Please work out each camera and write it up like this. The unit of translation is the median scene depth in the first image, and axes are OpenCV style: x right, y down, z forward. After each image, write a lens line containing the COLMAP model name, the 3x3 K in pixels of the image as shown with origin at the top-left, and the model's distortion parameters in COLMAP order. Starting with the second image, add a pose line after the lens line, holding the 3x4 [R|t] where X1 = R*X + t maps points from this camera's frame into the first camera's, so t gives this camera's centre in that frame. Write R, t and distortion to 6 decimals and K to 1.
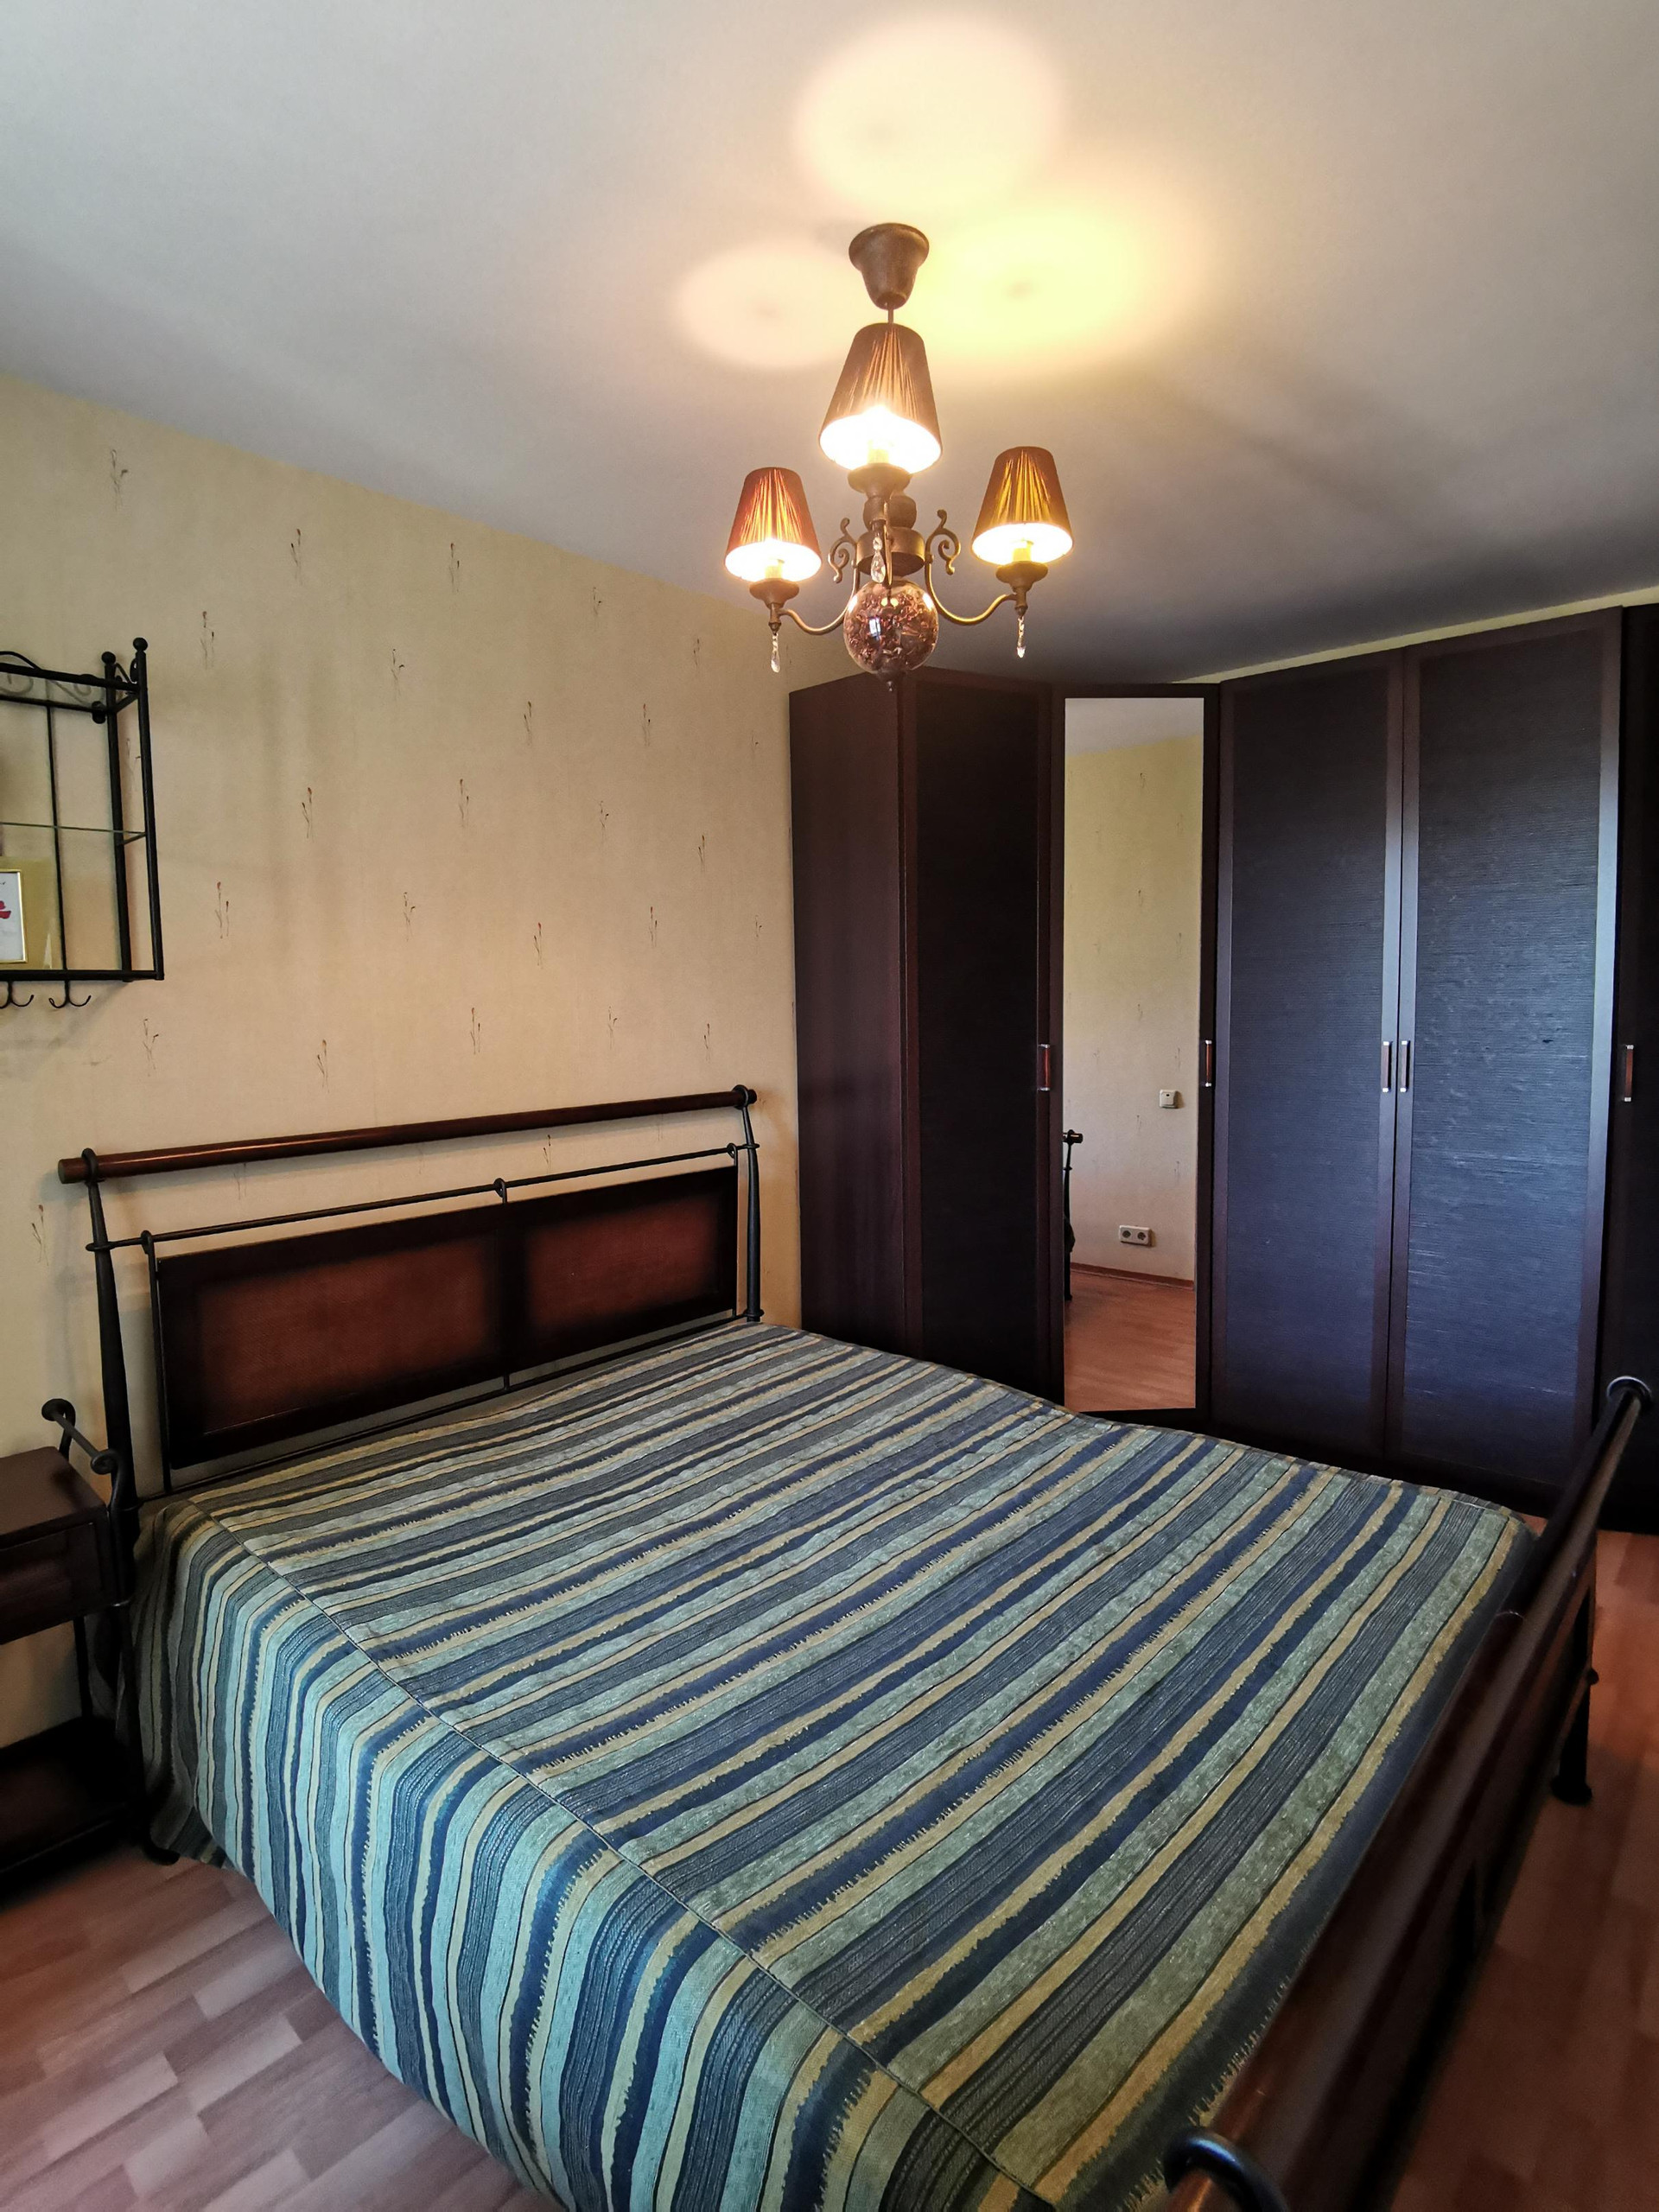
lens RADIAL K [[1152.9, 0, 831.4], [0, 1152.9, 1118.2], [0, 0, 1]] dist [-0.003948, -0.001284]
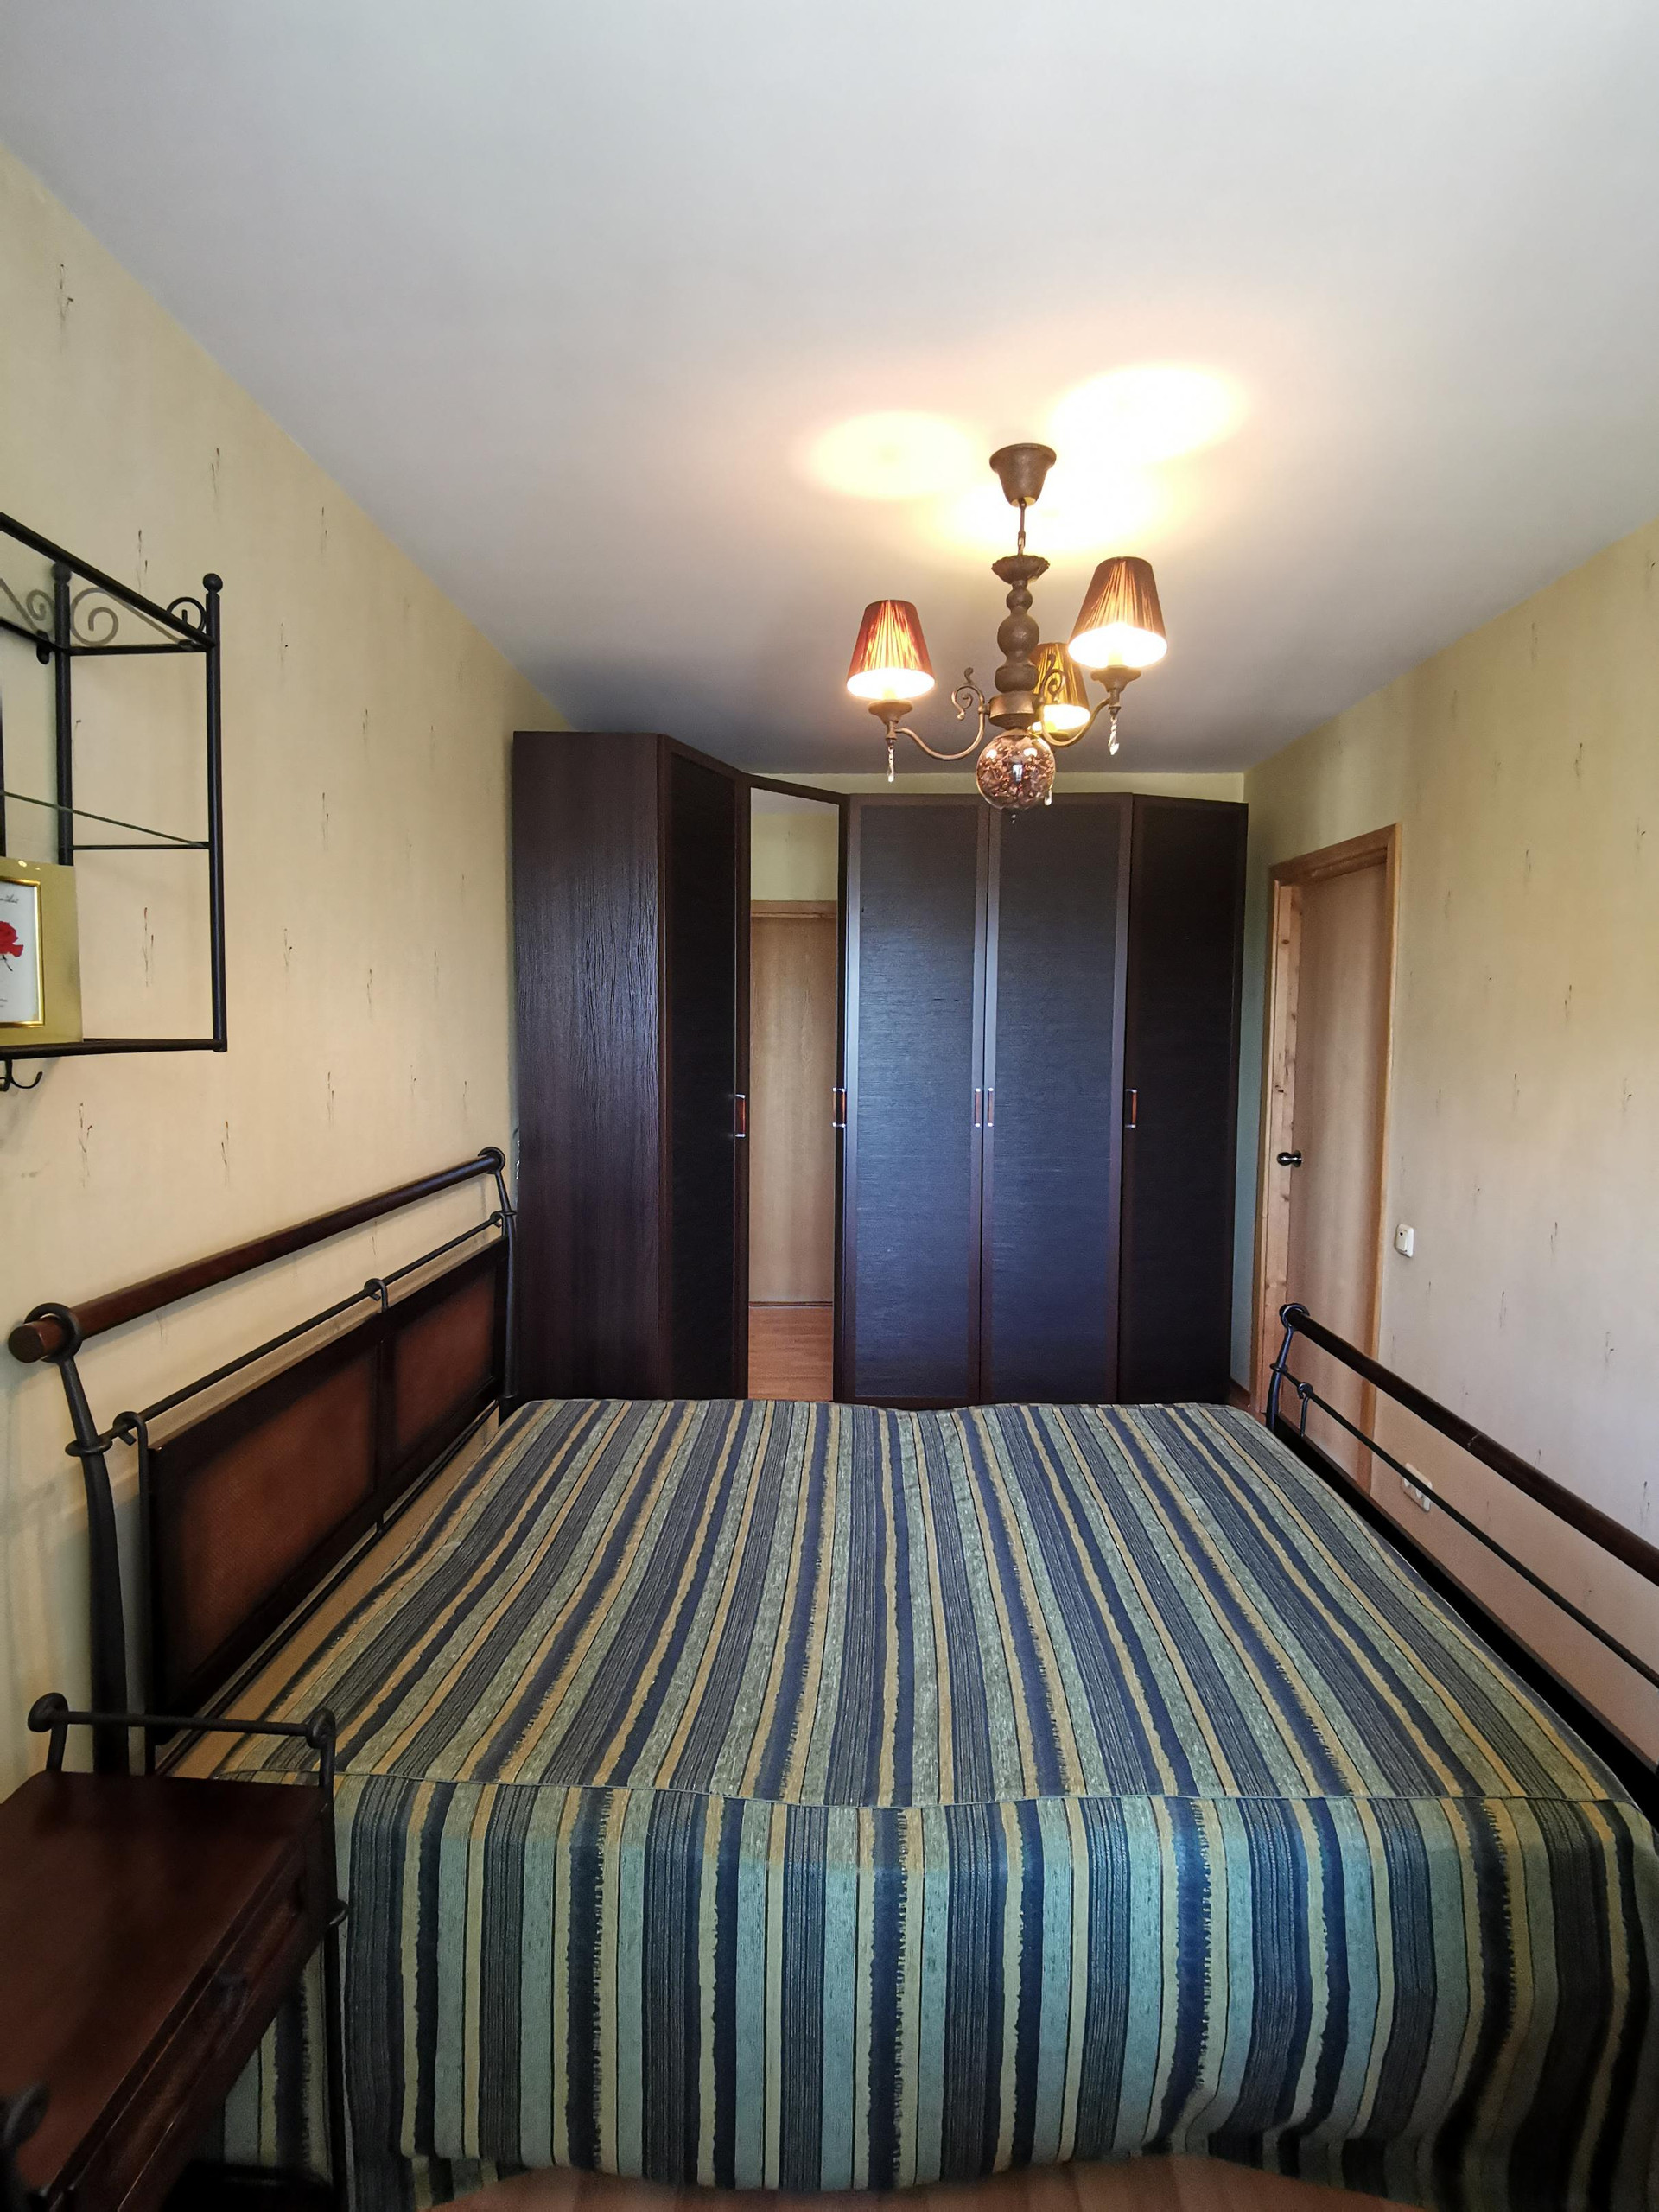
lens RADIAL K [[1129.2, 0, 894.0], [0, 1129.2, 1103.6], [0, 0, 1]] dist [-0.000259, -0.000393]
pose [[0.735552, -0.025672, 0.676982, -0.651937], [0.049922, 0.998619, -0.016372, -0.046187], [-0.675627, 0.045839, 0.735817, 0.172210]]
